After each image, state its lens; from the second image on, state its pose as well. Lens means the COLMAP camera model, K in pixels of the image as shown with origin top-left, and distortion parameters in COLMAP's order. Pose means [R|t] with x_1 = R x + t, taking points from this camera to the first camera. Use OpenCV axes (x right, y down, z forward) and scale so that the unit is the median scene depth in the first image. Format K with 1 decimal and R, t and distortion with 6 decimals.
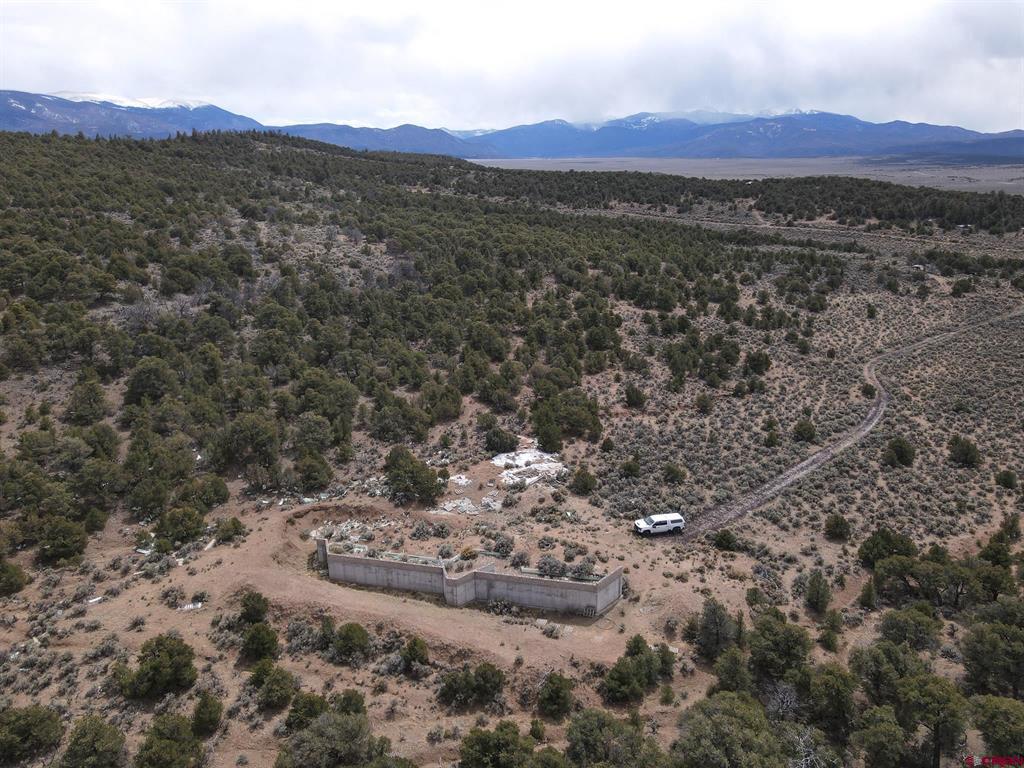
lens RADIAL K [[744.1, 0, 515.8], [0, 744.1, 386.0], [0, 0, 1]] dist [0.012402, 0.013487]
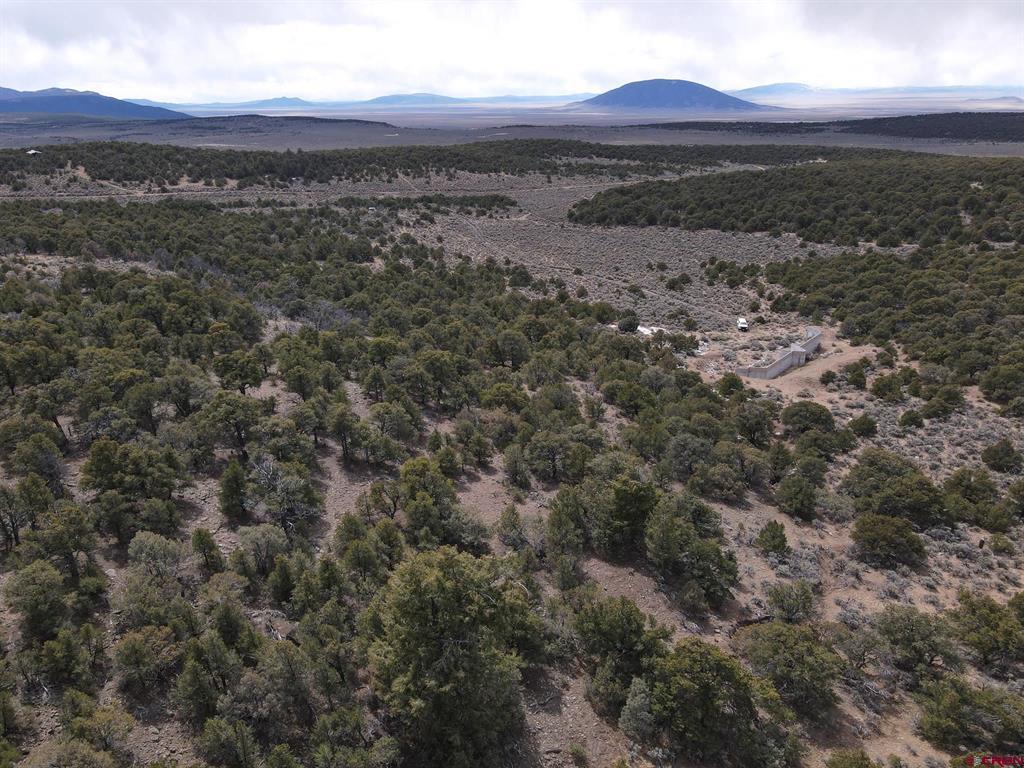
lens RADIAL K [[744.1, 0, 513.6], [0, 744.1, 382.7], [0, 0, 1]] dist [0.012402, 0.013487]
pose [[0.461554, -0.312532, 0.830236, -0.958077], [0.274393, 0.940287, 0.201416, -0.123809], [-0.843609, 0.134847, 0.519750, 0.282361]]
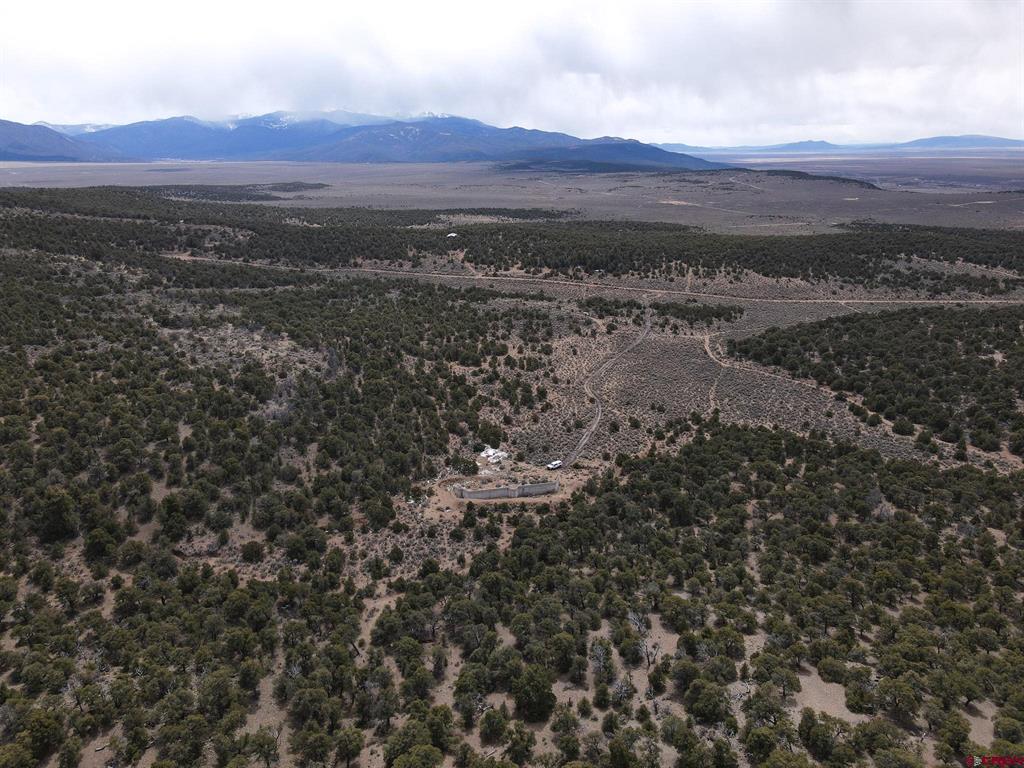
lens RADIAL K [[744.1, 0, 516.3], [0, 744.1, 380.3], [0, 0, 1]] dist [0.012402, 0.013487]
pose [[0.900305, -0.127045, 0.416305, -0.605080], [0.129022, 0.991363, 0.023513, -0.124900], [-0.415696, 0.032544, 0.908921, -0.863689]]
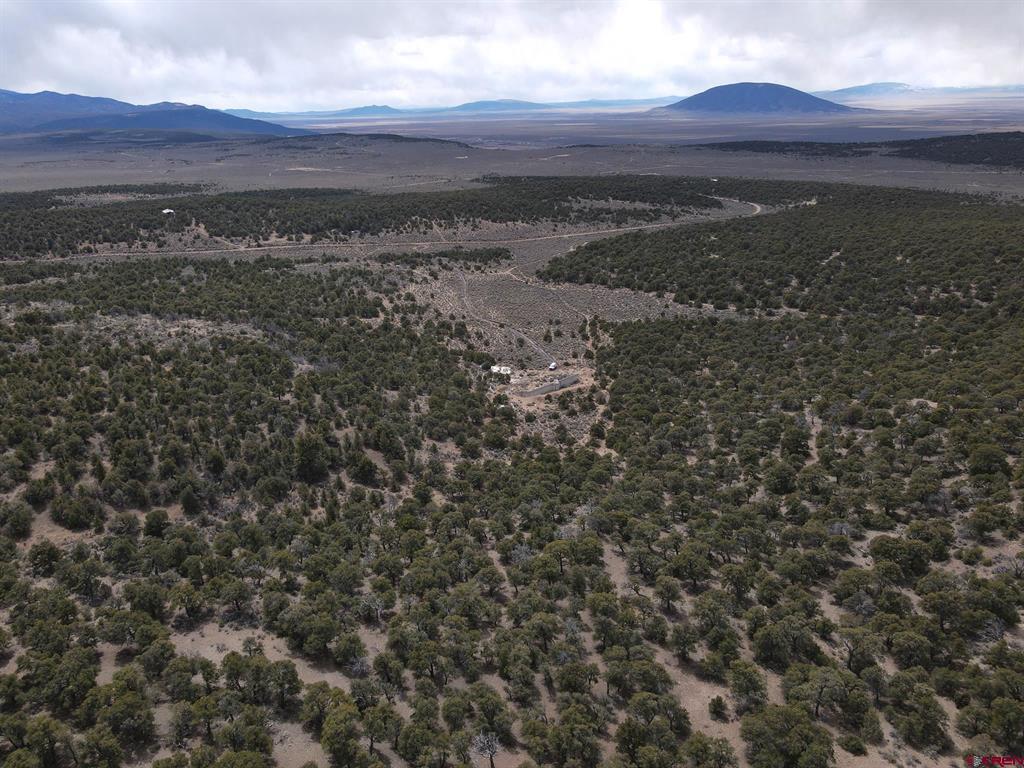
lens RADIAL K [[744.1, 0, 516.8], [0, 744.1, 372.7], [0, 0, 1]] dist [0.012402, 0.013487]
pose [[0.549526, -0.285377, 0.785227, -1.519454], [0.268067, 0.950389, 0.157800, -0.221475], [-0.791303, 0.123778, 0.598764, -0.571384]]
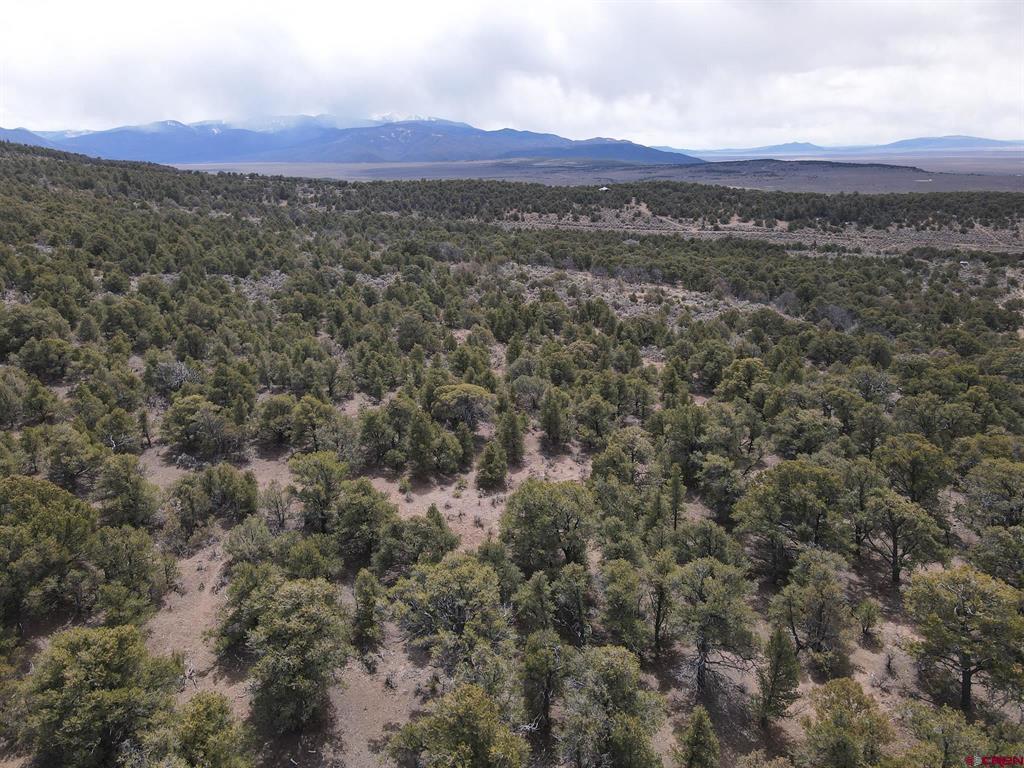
lens RADIAL K [[744.1, 0, 516.2], [0, 744.1, 386.9], [0, 0, 1]] dist [0.012402, 0.013487]
pose [[0.891361, -0.139962, 0.431146, -0.994306], [0.141809, 0.989497, 0.028038, -0.189750], [-0.430542, 0.036148, 0.901847, 0.548162]]
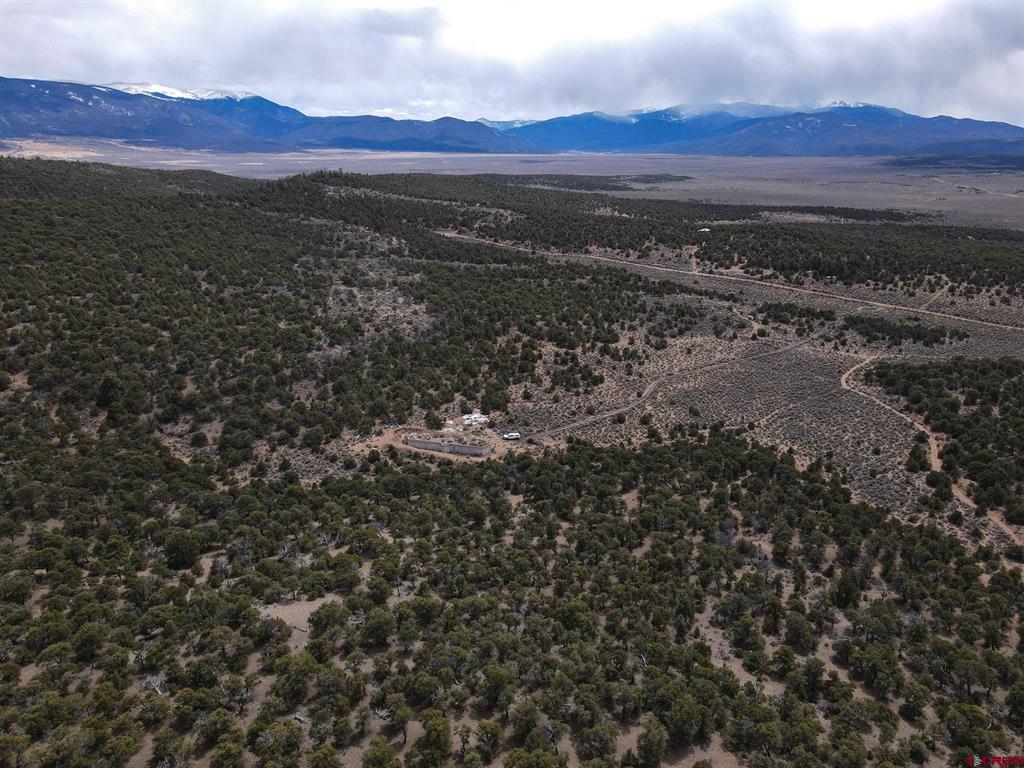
lens RADIAL K [[744.1, 0, 517.1], [0, 744.1, 381.3], [0, 0, 1]] dist [0.012402, 0.013487]
pose [[0.998808, 0.021940, -0.043594, 0.190456], [-0.021627, 0.999737, 0.007622, -0.038440], [0.043750, -0.006670, 0.999020, -1.167007]]
